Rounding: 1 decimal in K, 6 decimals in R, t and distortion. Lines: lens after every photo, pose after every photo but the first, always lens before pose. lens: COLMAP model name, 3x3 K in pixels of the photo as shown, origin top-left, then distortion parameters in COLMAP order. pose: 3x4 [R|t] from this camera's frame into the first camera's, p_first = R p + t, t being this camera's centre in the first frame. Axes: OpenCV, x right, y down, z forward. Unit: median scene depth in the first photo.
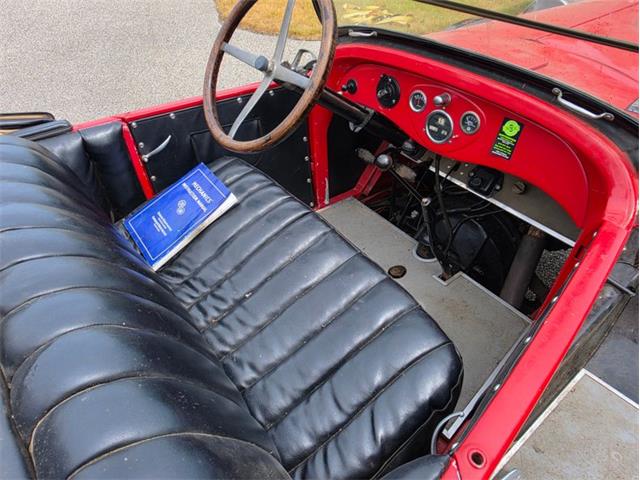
lens RADIAL K [[511.5, 0, 320.0], [0, 511.5, 240.0], [0, 0, 1]] dist [0.002612, -0.003102]
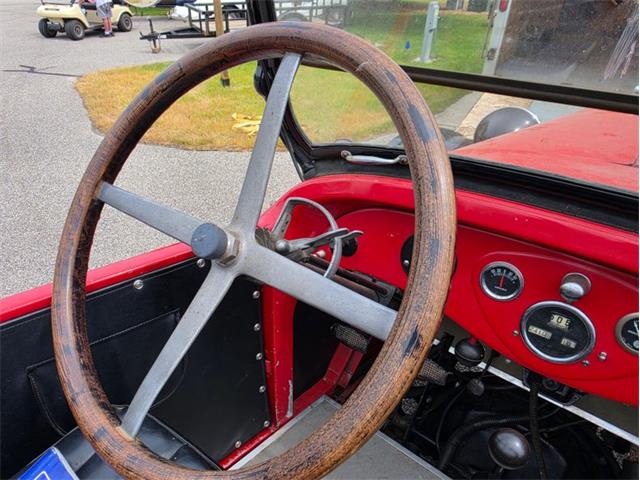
lens RADIAL K [[448.5, 0, 308.5], [0, 448.5, 240.8], [0, 0, 1]] dist [0.062017, -0.097365]
pose [[0.967977, -0.055178, 0.244900, -0.110259], [0.093871, 0.984334, -0.149249, -0.252349], [-0.232828, 0.167458, 0.957992, 0.571262]]
